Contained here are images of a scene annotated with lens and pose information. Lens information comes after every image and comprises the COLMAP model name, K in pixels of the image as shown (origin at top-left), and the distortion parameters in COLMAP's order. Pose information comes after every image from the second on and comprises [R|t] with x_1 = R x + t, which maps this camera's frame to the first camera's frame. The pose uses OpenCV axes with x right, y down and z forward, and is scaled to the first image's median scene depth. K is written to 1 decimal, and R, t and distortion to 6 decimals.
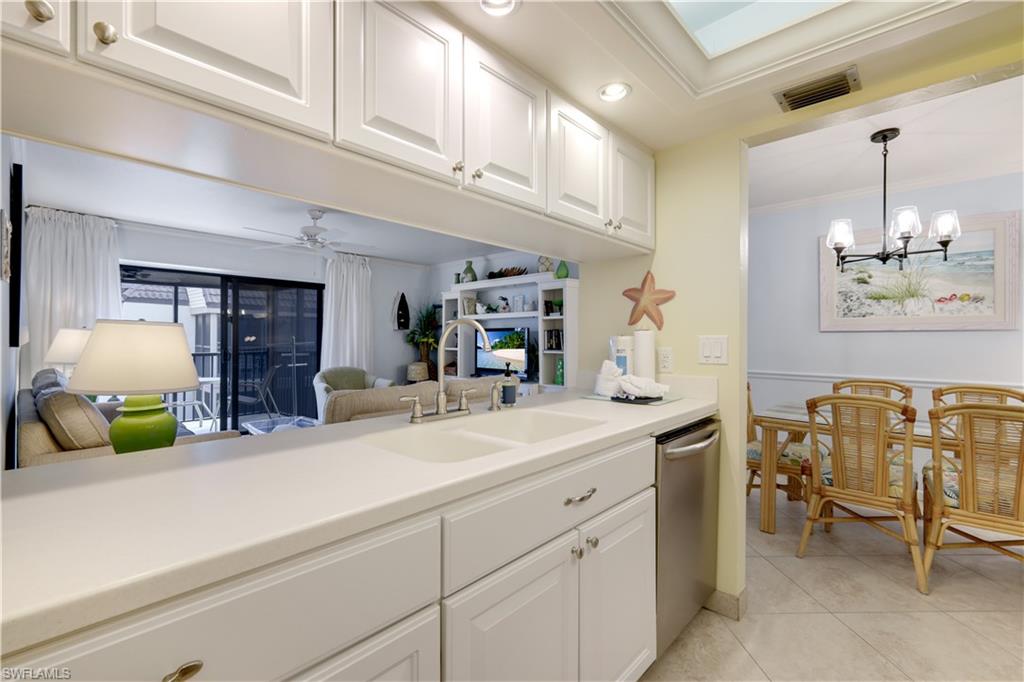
lens RADIAL K [[447.2, 0, 514.3], [0, 447.2, 337.1], [0, 0, 1]] dist [0.009710, 0.000075]
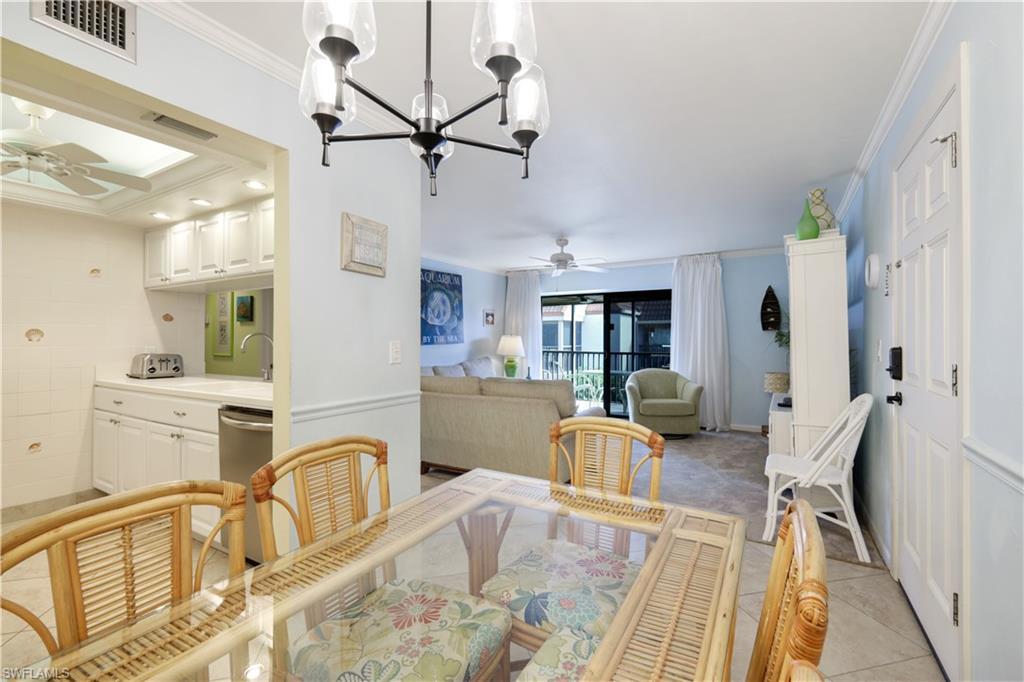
lens RADIAL K [[447.2, 0, 508.0], [0, 447.2, 337.9], [0, 0, 1]] dist [0.009710, 0.000075]
pose [[0.199900, -0.006993, -0.979791, 0.544560], [0.003995, 0.999972, -0.006322, -0.000404], [0.979808, -0.002651, 0.199922, 0.438108]]
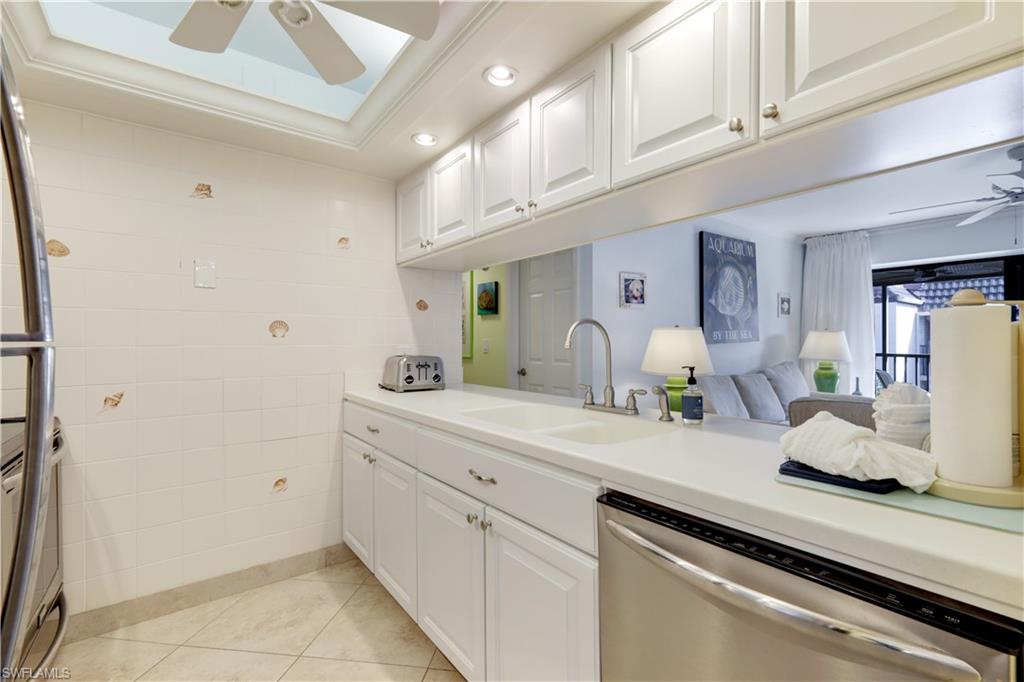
lens RADIAL K [[447.2, 0, 512.9], [0, 447.2, 338.9], [0, 0, 1]] dist [0.009710, 0.000075]
pose [[-0.162002, -0.006235, -0.986771, 0.253888], [0.008770, 0.999931, -0.007758, 0.003657], [0.986751, -0.009911, -0.161936, 0.255378]]
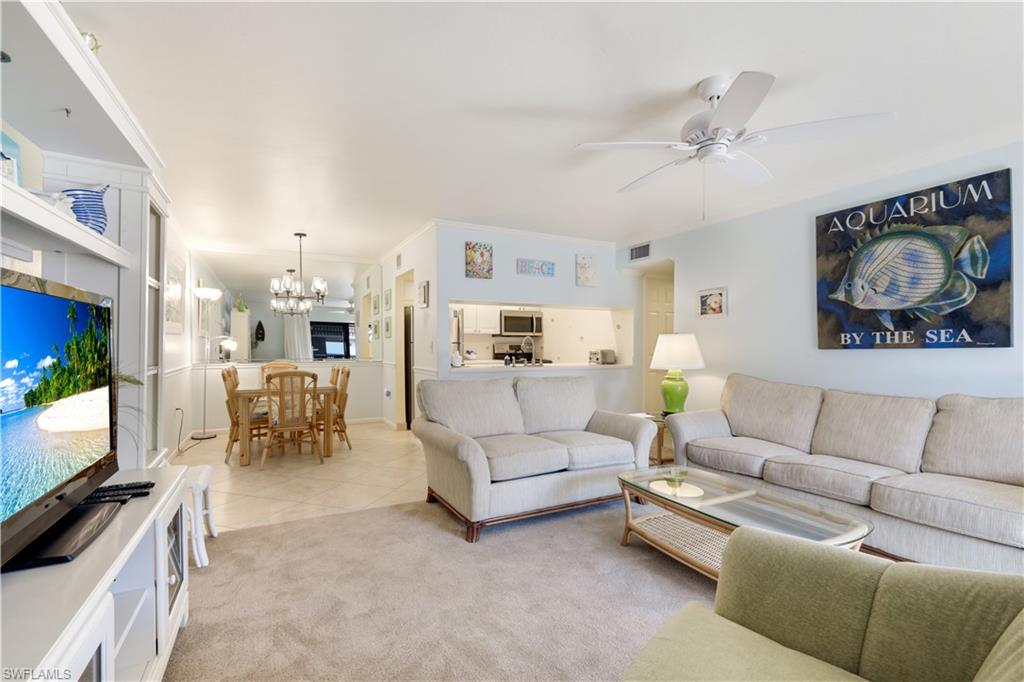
lens RADIAL K [[447.2, 0, 514.2], [0, 447.2, 347.7], [0, 0, 1]] dist [0.009710, 0.000075]
pose [[-0.949621, -0.009183, 0.313266, -0.280246], [-0.006914, 0.999941, 0.008353, 0.004959], [-0.313325, 0.005766, -0.949629, 1.118298]]
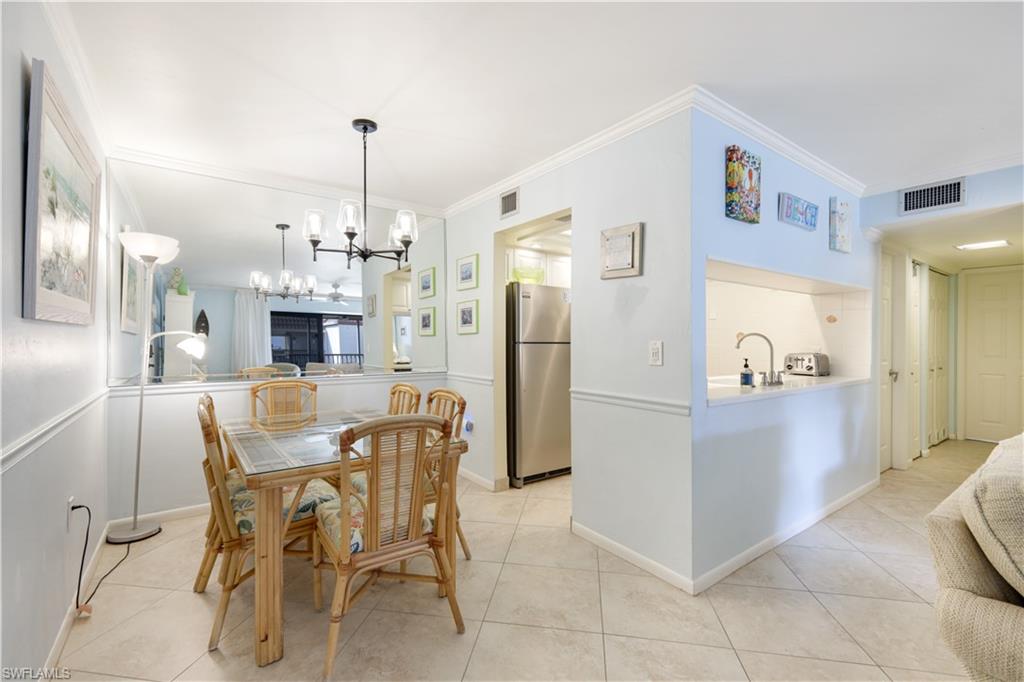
lens RADIAL K [[447.2, 0, 526.8], [0, 447.2, 337.9], [0, 0, 1]] dist [0.009710, 0.000075]
pose [[-0.985179, -0.007007, 0.171387, 0.145320], [-0.008117, 0.999950, -0.005778, 0.000138], [-0.171338, -0.007083, -0.985187, 0.825381]]
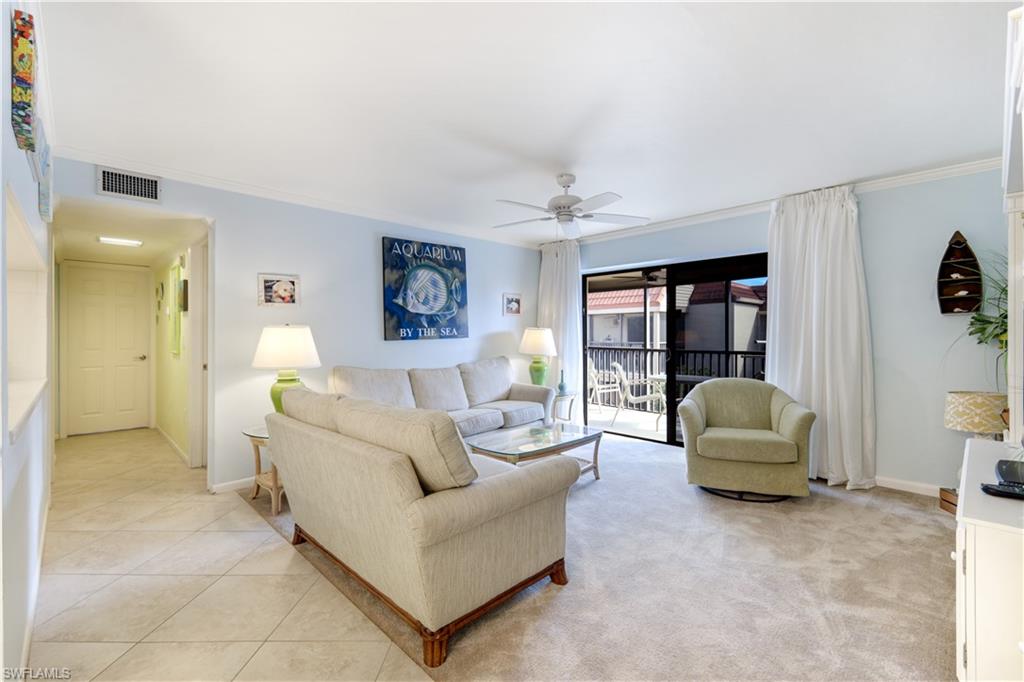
lens RADIAL K [[447.2, 0, 516.2], [0, 447.2, 334.4], [0, 0, 1]] dist [0.009710, 0.000075]
pose [[-0.042885, -0.004780, -0.999069, 0.266131], [0.006197, 0.999968, -0.005050, 0.003792], [0.999061, -0.006407, -0.042854, 0.685337]]
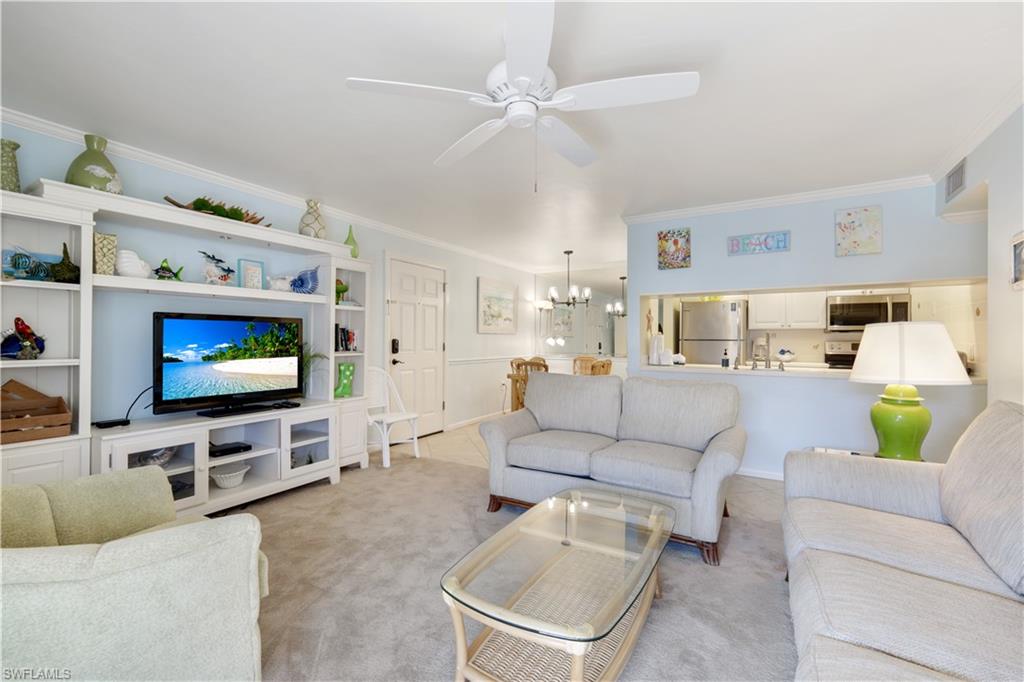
lens RADIAL K [[447.2, 0, 516.6], [0, 447.2, 349.2], [0, 0, 1]] dist [0.009710, 0.000075]
pose [[-0.238590, -0.026123, 0.970769, -0.607910], [-0.005795, 0.999659, 0.025476, 0.000755], [-0.971103, 0.000453, -0.238660, 0.805587]]
